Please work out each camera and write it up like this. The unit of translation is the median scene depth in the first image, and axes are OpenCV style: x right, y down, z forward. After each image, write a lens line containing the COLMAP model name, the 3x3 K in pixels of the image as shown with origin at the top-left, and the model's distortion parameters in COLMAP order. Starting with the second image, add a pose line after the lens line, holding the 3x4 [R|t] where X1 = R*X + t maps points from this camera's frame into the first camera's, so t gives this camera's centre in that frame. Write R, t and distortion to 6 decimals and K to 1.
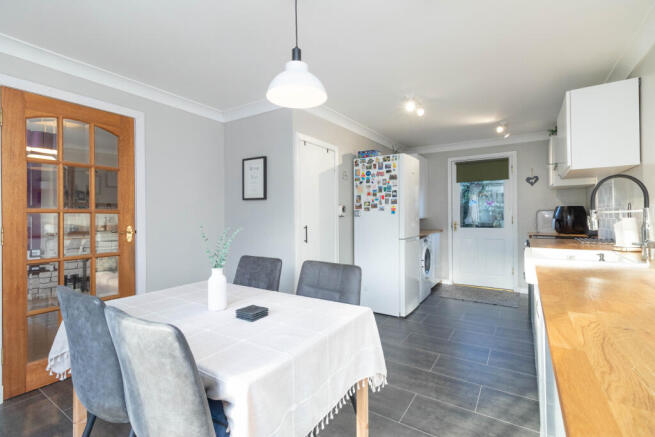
lens RADIAL K [[302.3, 0, 326.0], [0, 302.3, 215.9], [0, 0, 1]] dist [0.005326, 0.000510]
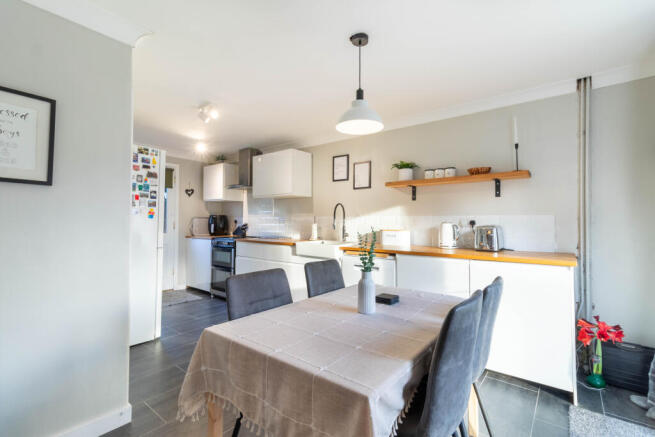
lens RADIAL K [[302.3, 0, 326.0], [0, 302.3, 218.4], [0, 0, 1]] dist [0.005326, 0.000510]
pose [[0.093297, 0.018493, 0.995467, -0.567618], [-0.008035, 0.999809, -0.017821, 0.004163], [-0.995606, -0.006336, 0.093427, 0.434593]]
